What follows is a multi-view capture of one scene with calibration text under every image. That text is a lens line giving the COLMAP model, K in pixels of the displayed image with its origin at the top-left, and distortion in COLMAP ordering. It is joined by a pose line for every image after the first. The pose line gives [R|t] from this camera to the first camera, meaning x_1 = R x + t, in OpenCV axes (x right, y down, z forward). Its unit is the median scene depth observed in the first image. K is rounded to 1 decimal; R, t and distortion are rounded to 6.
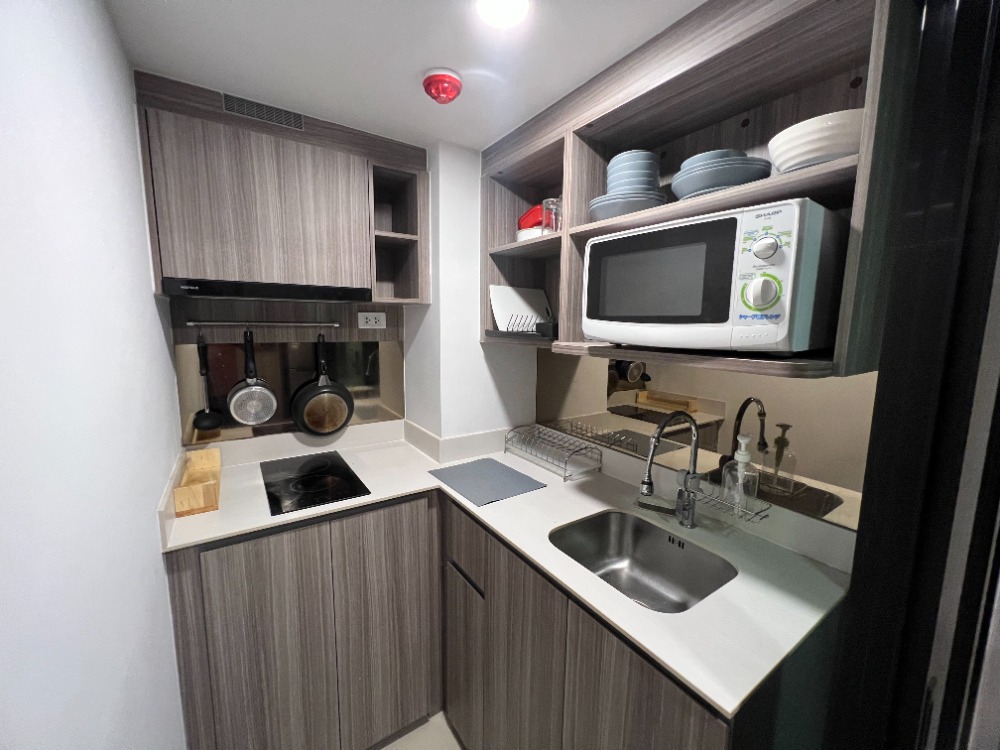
lens RADIAL K [[401.3, 0, 498.4], [0, 401.3, 376.0], [0, 0, 1]] dist [-0.002264, 0.000346]
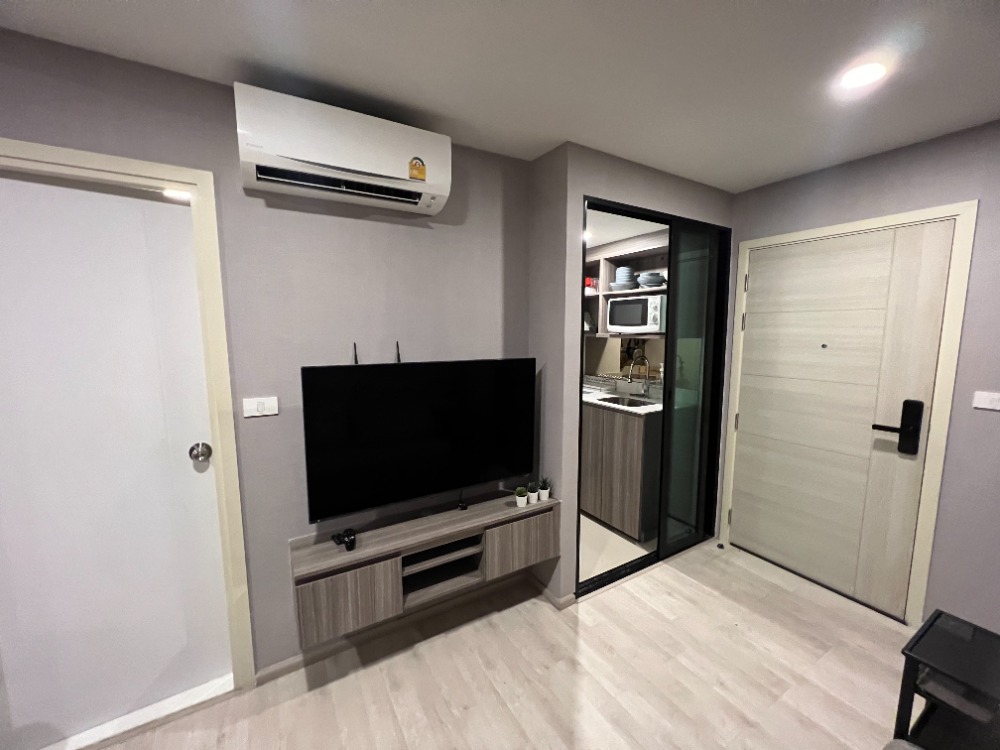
lens RADIAL K [[401.3, 0, 498.4], [0, 401.3, 376.0], [0, 0, 1]] dist [-0.002264, 0.000346]
pose [[0.998298, -0.003755, -0.058192, -0.391686], [0.002810, 0.999863, -0.016307, 0.259903], [0.058245, 0.016116, 0.998172, -1.845600]]
